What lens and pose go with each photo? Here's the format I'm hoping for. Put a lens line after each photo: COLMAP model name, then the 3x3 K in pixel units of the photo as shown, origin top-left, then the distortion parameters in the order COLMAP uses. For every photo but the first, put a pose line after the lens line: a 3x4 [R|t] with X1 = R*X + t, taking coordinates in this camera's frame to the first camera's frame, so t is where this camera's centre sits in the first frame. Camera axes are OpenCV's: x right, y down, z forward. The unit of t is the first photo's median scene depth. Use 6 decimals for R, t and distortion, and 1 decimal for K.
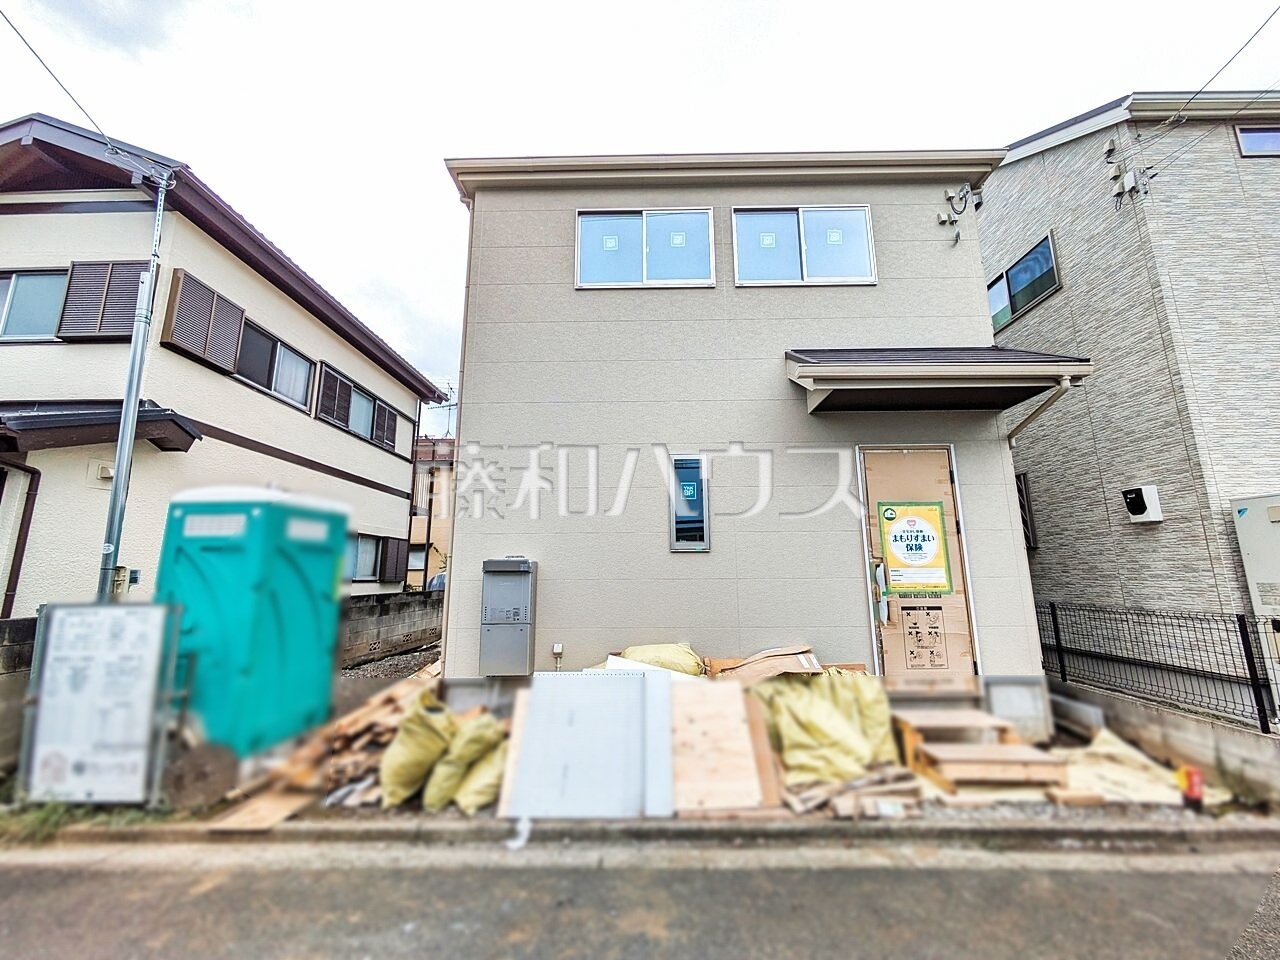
lens RADIAL K [[506.7, 0, 641.3], [0, 506.7, 478.8], [0, 0, 1]] dist [0.002721, 0.000498]
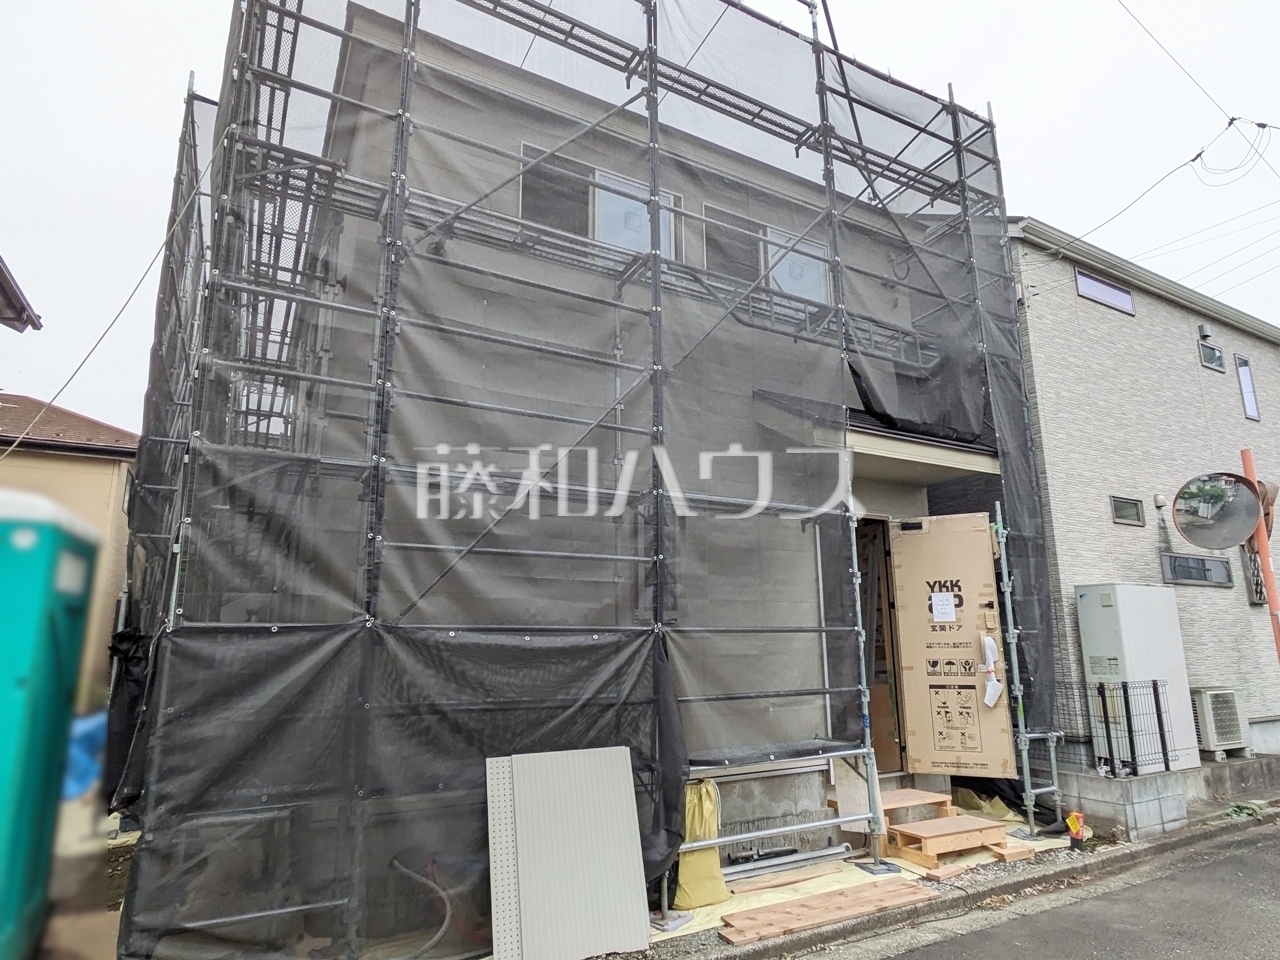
lens RADIAL K [[733.5, 0, 649.3], [0, 733.5, 495.3], [0, 0, 1]] dist [-0.001913, 0.002892]
pose [[0.864897, 0.099998, 0.491888, -0.494144], [-0.089367, 0.994975, -0.045138, -0.002780], [-0.493930, -0.004919, 0.869488, 0.007724]]
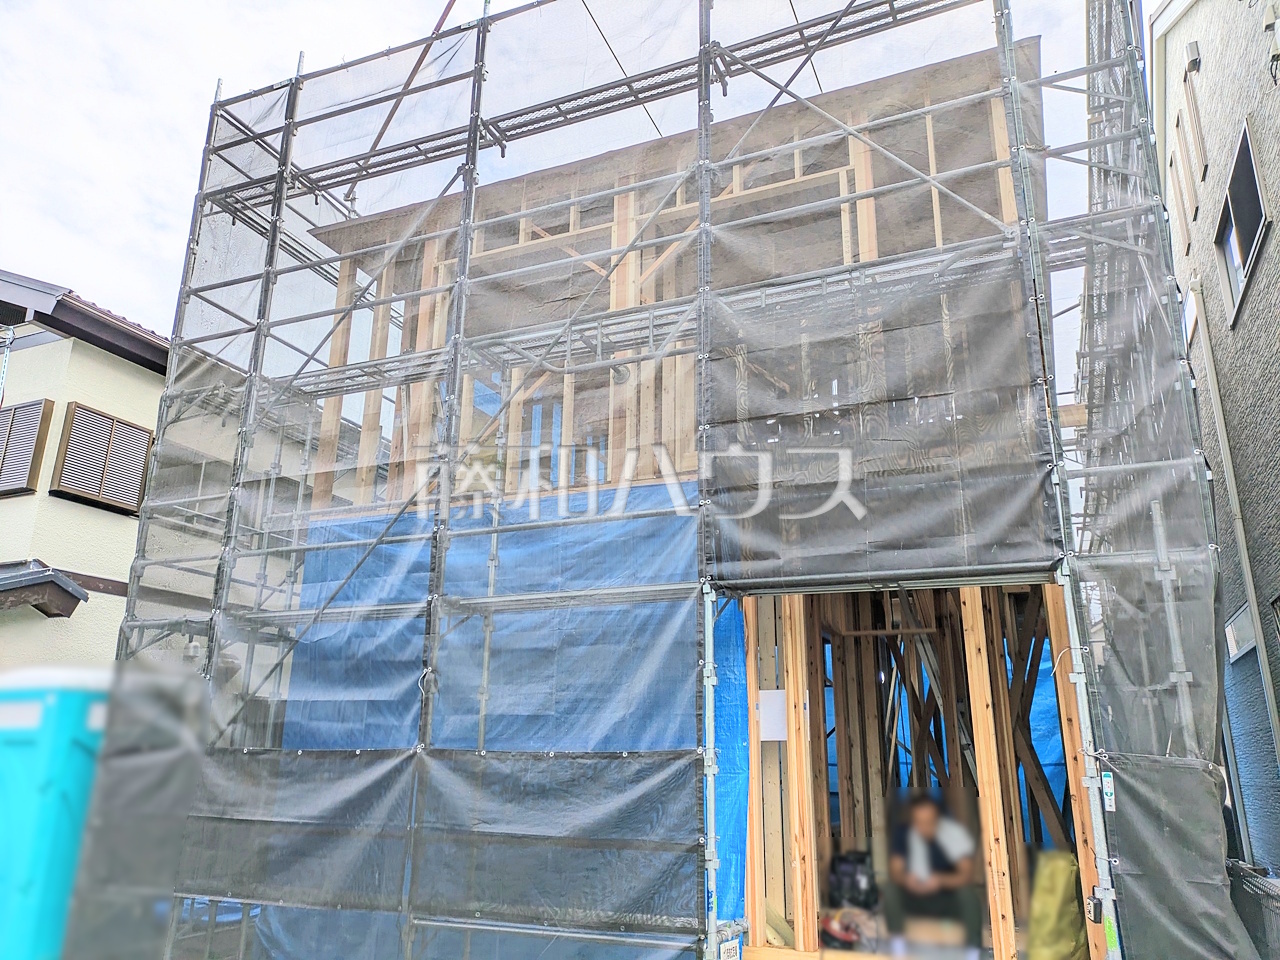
lens RADIAL K [[941.8, 0, 636.7], [0, 941.8, 476.8], [0, 0, 1]] dist [0.055747, -0.037093]
pose [[0.920643, -0.096363, -0.378326, 0.711181], [0.055569, 0.991537, -0.117328, -0.055069], [0.386431, 0.086994, 0.918207, -0.132632]]
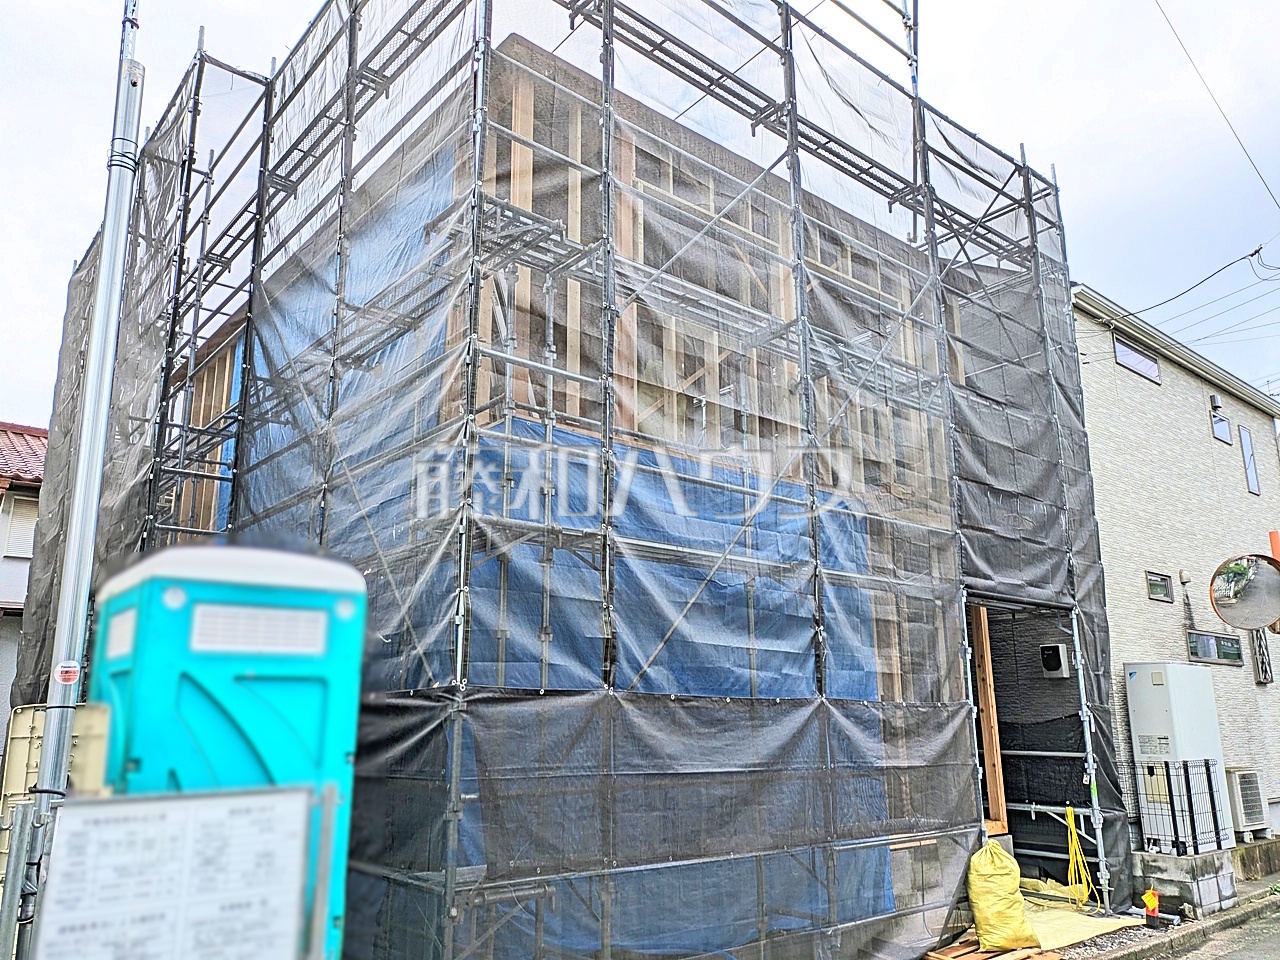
lens RADIAL K [[941.8, 0, 638.1], [0, 941.8, 501.7], [0, 0, 1]] dist [0.055747, -0.037093]
pose [[0.754345, 0.150439, 0.639009, -1.010702], [-0.122595, 0.988547, -0.088007, 0.003288], [-0.644930, -0.011952, 0.764148, 0.045067]]
